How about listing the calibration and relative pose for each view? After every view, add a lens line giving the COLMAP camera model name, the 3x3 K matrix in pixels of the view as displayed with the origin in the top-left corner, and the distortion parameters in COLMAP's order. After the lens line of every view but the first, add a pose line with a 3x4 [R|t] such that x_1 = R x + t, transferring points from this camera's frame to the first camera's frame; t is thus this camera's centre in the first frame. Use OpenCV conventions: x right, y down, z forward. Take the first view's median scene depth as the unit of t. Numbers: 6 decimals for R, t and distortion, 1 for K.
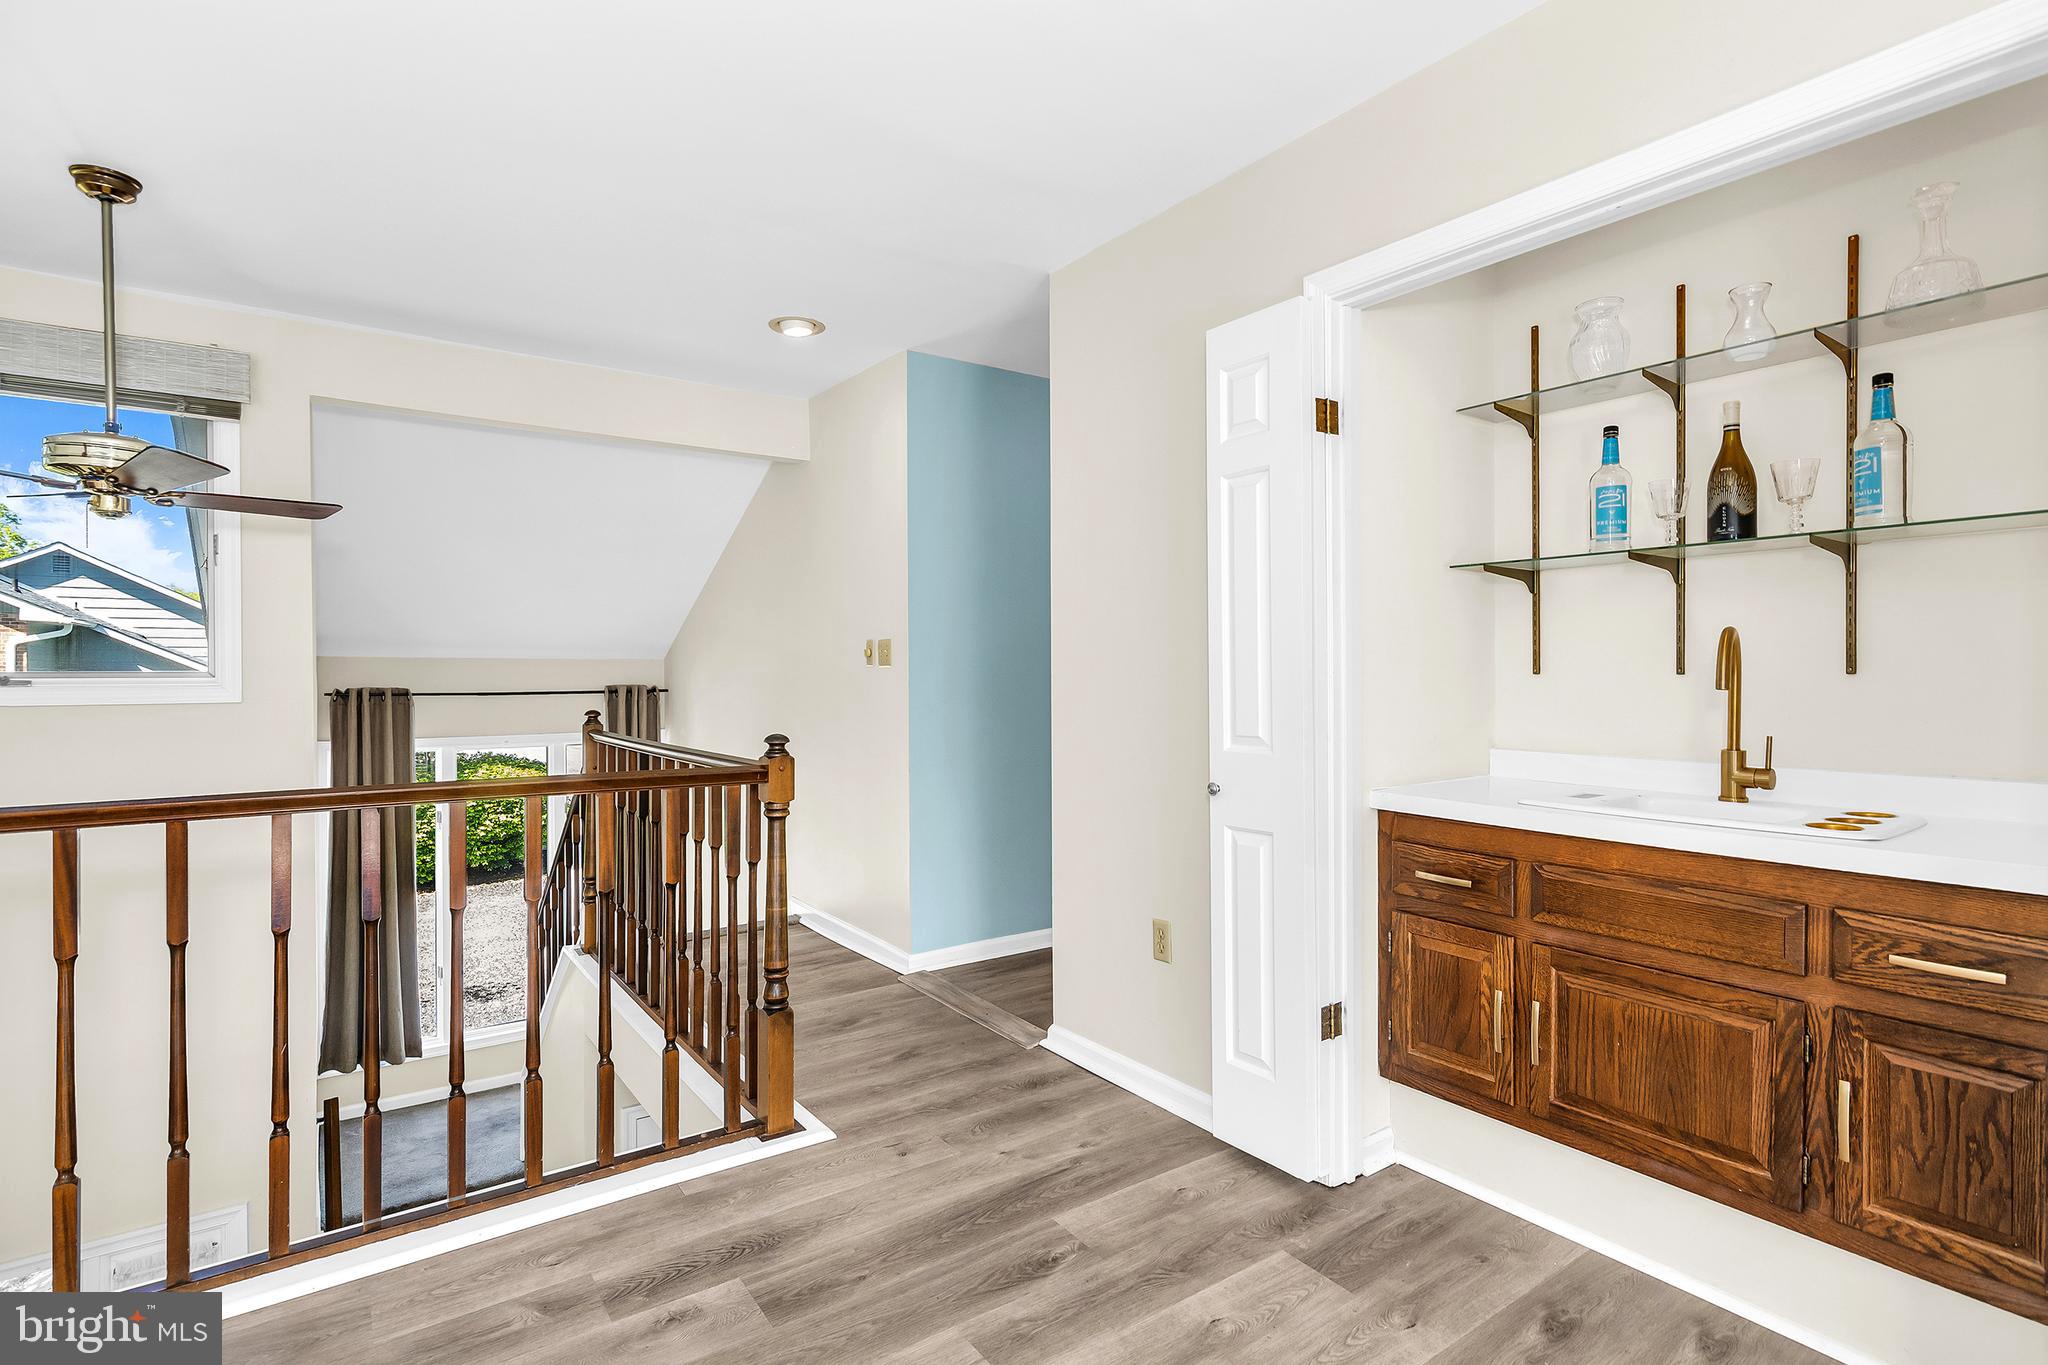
lens RADIAL K [[995.2, 0, 1025.5], [0, 995.2, 679.3], [0, 0, 1]] dist [0.006523, 0.000537]
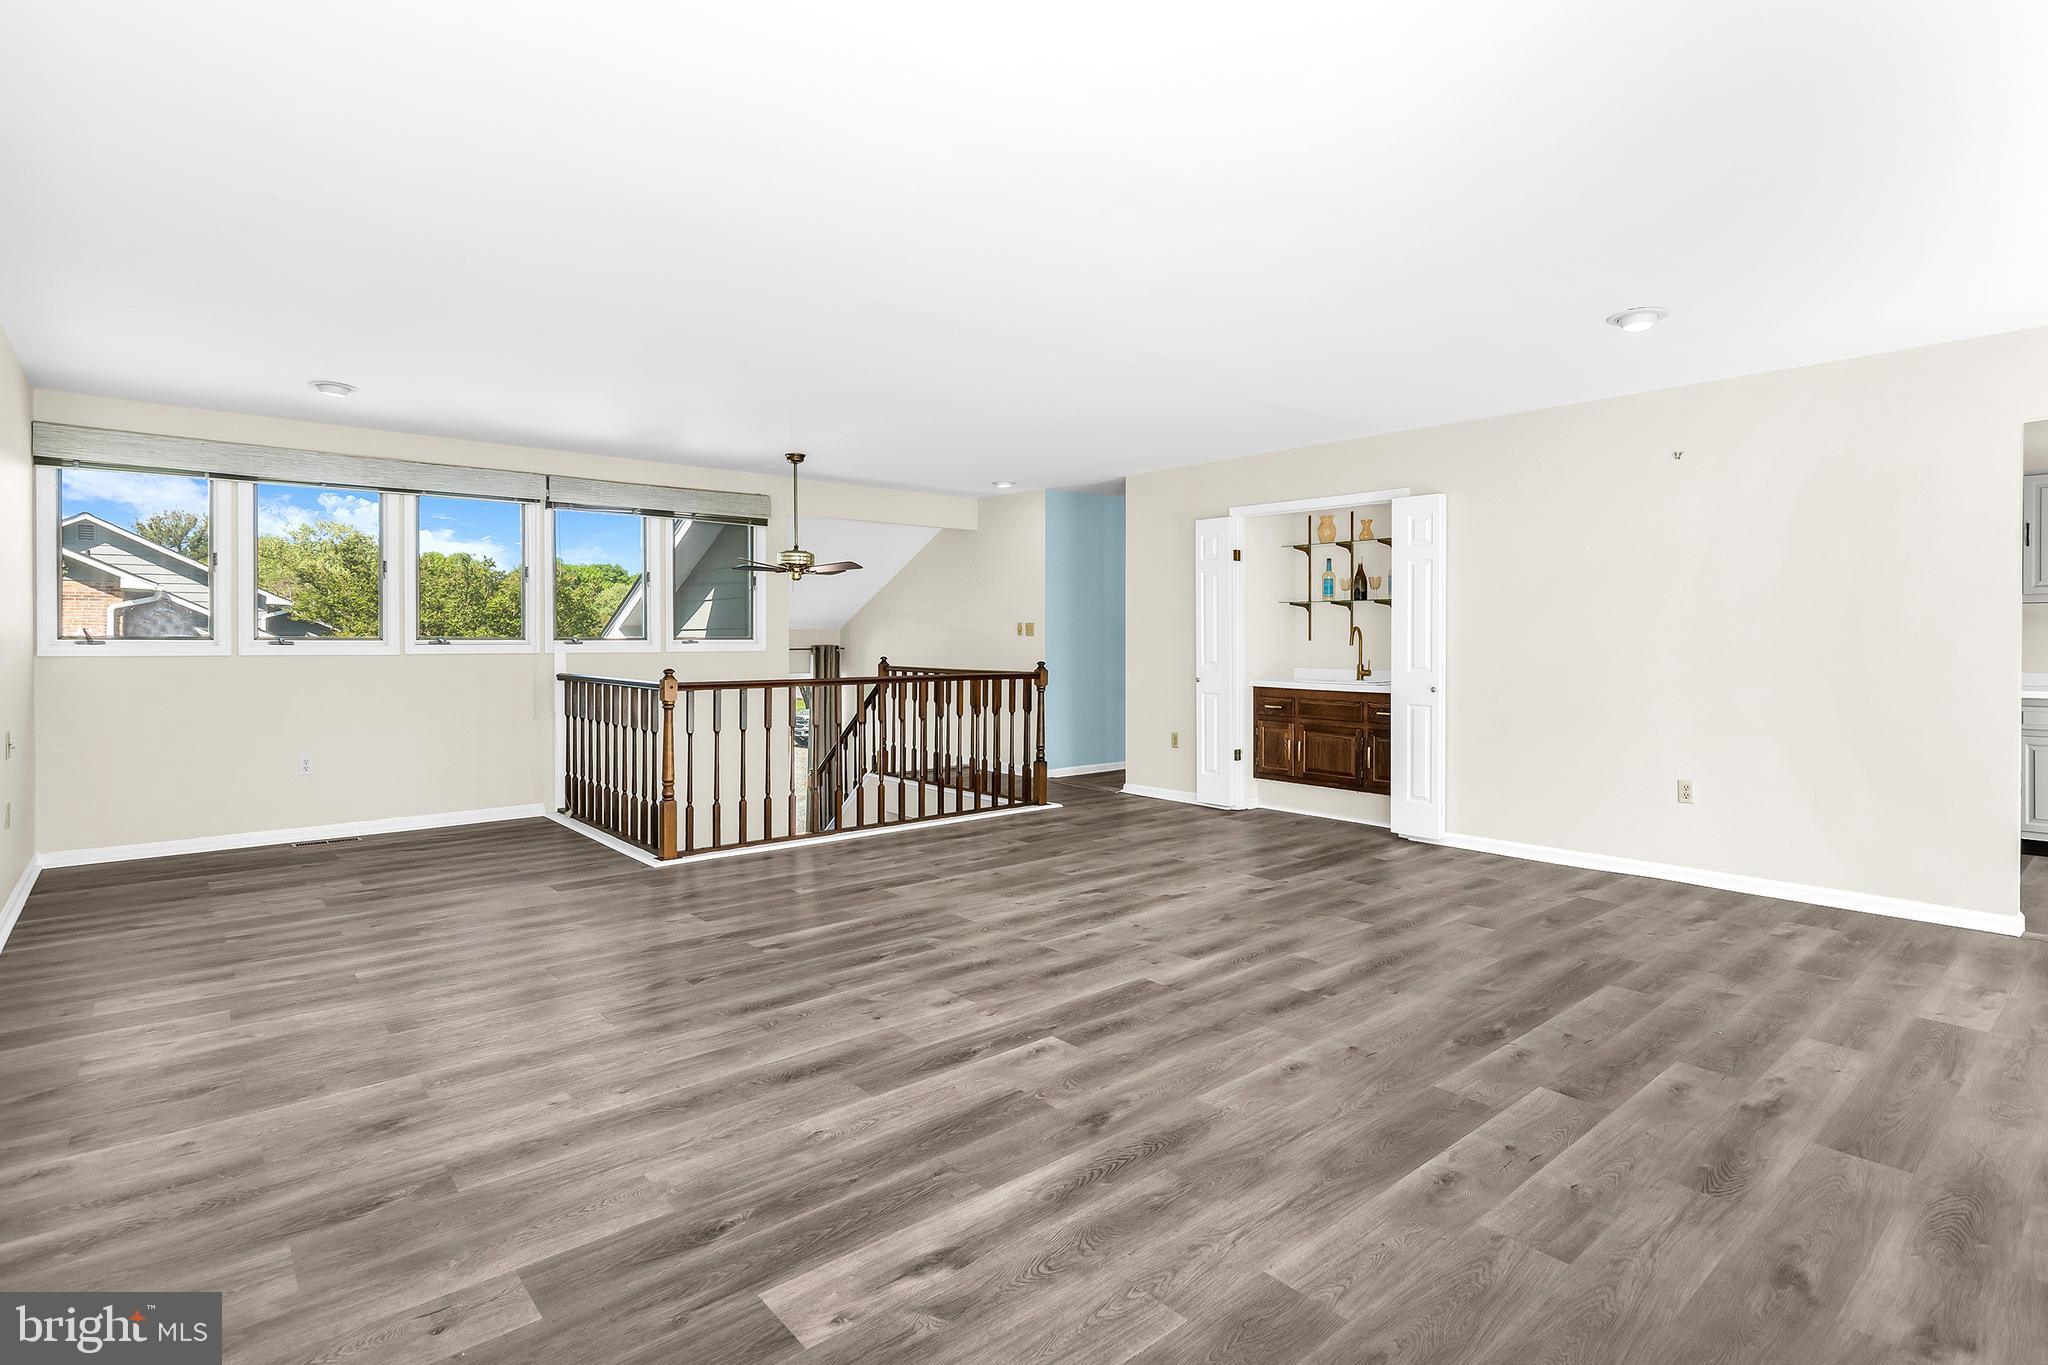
lens RADIAL K [[995.2, 0, 1005.1], [0, 995.2, 637.7], [0, 0, 1]] dist [0.006523, 0.000537]
pose [[0.997283, 0.004772, 0.073515, -0.597857], [-0.004327, 0.999971, -0.006209, 0.007416], [-0.073542, 0.005874, 0.997275, -1.891584]]
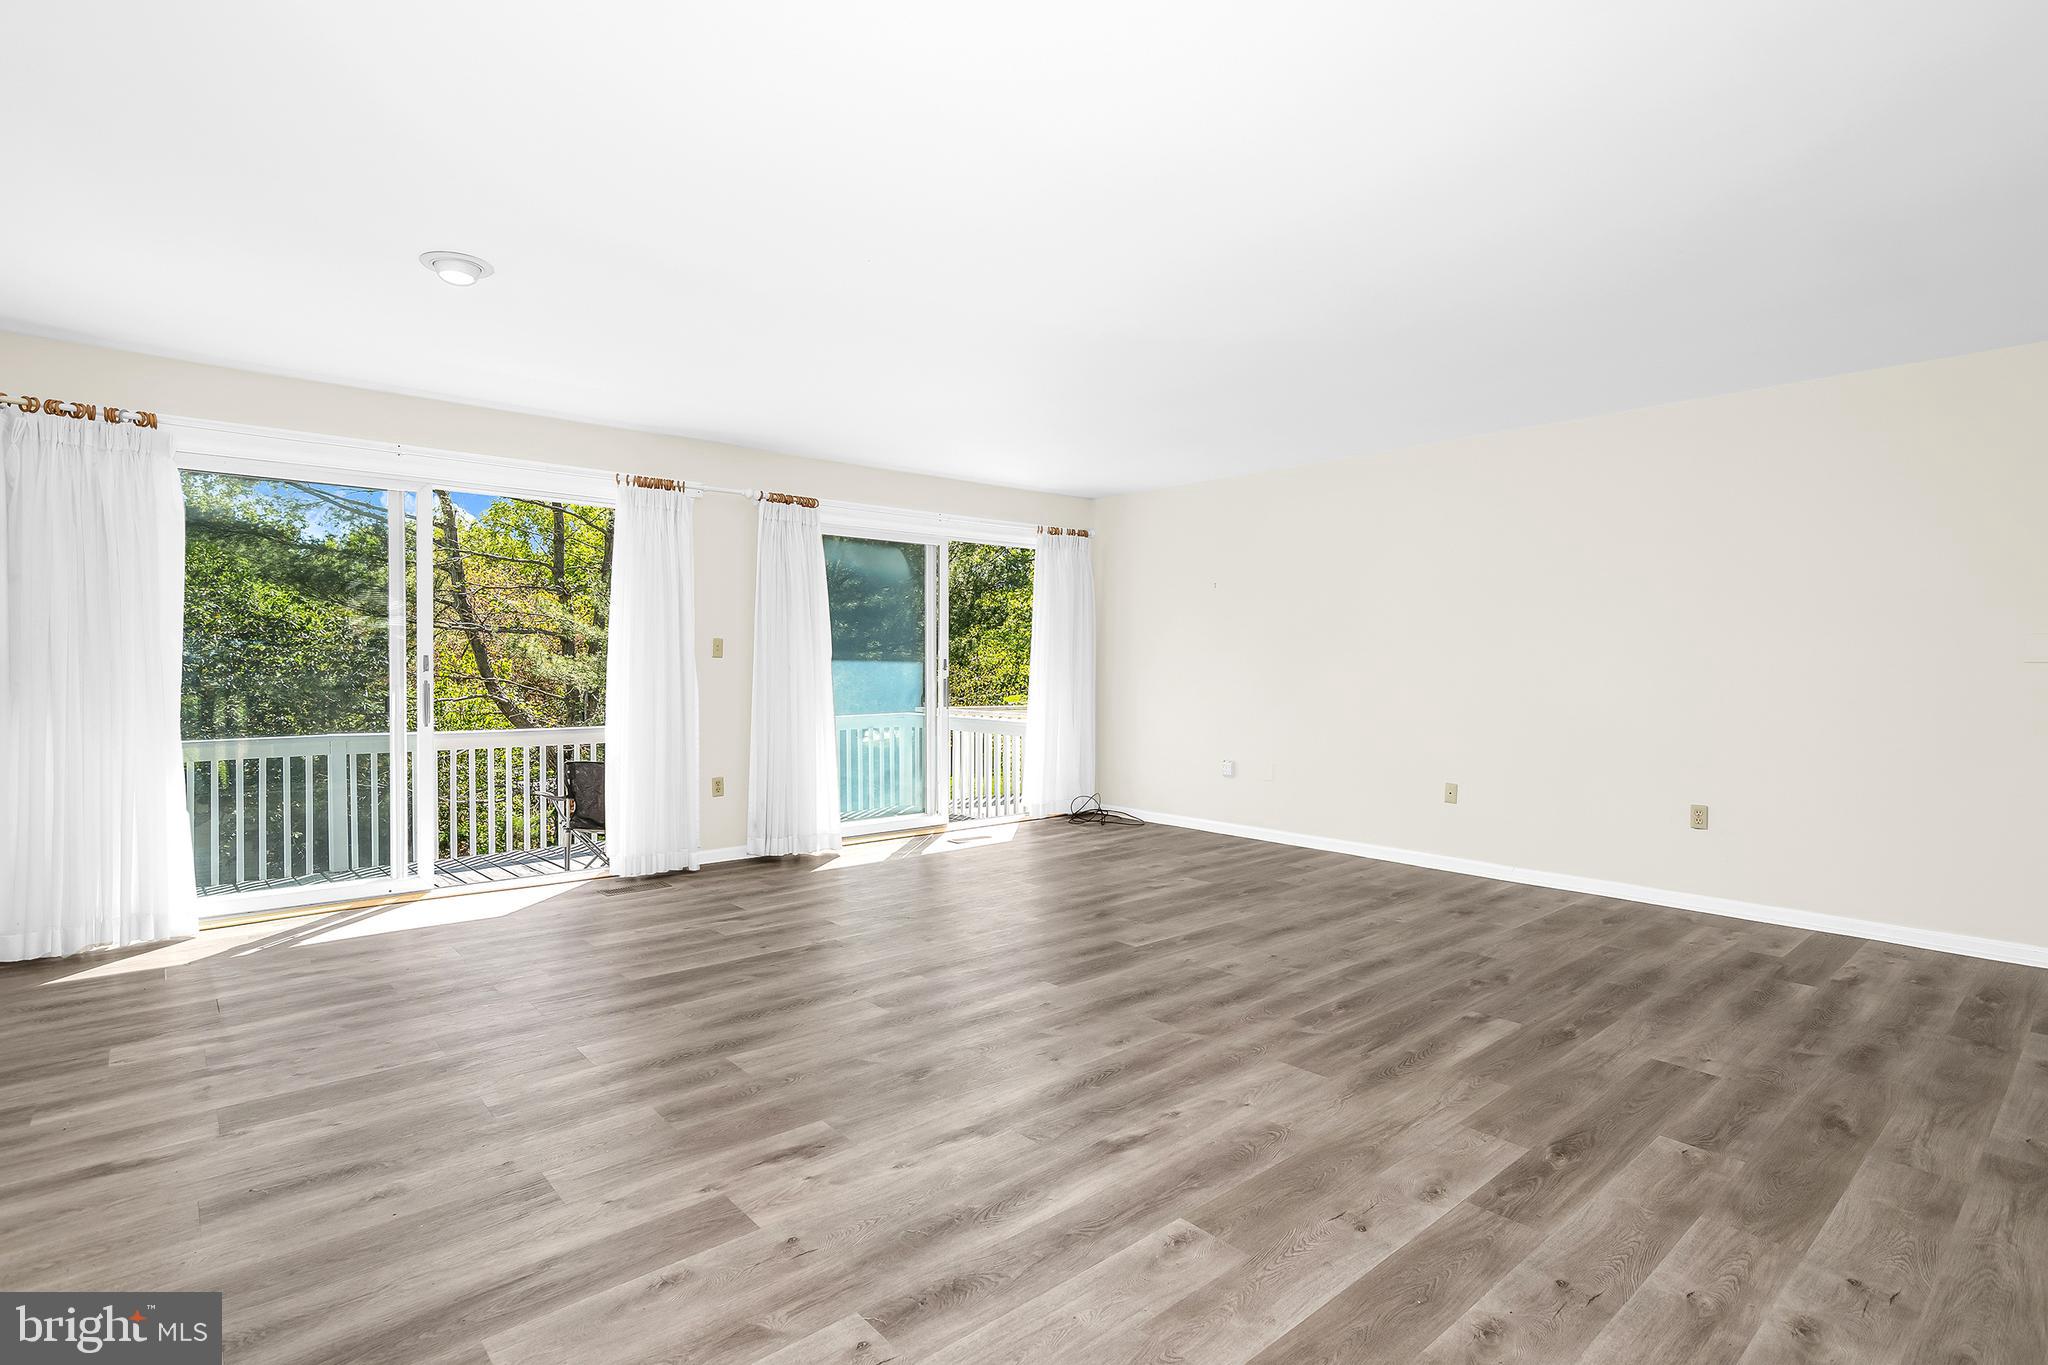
lens RADIAL K [[995.2, 0, 1023.3], [0, 995.2, 675.6], [0, 0, 1]] dist [0.006523, 0.000537]
pose [[-0.994811, -0.000525, -0.101736, 0.349403], [-0.002414, 0.999827, 0.018448, -0.019663], [0.101709, 0.018597, -0.994640, 3.417664]]
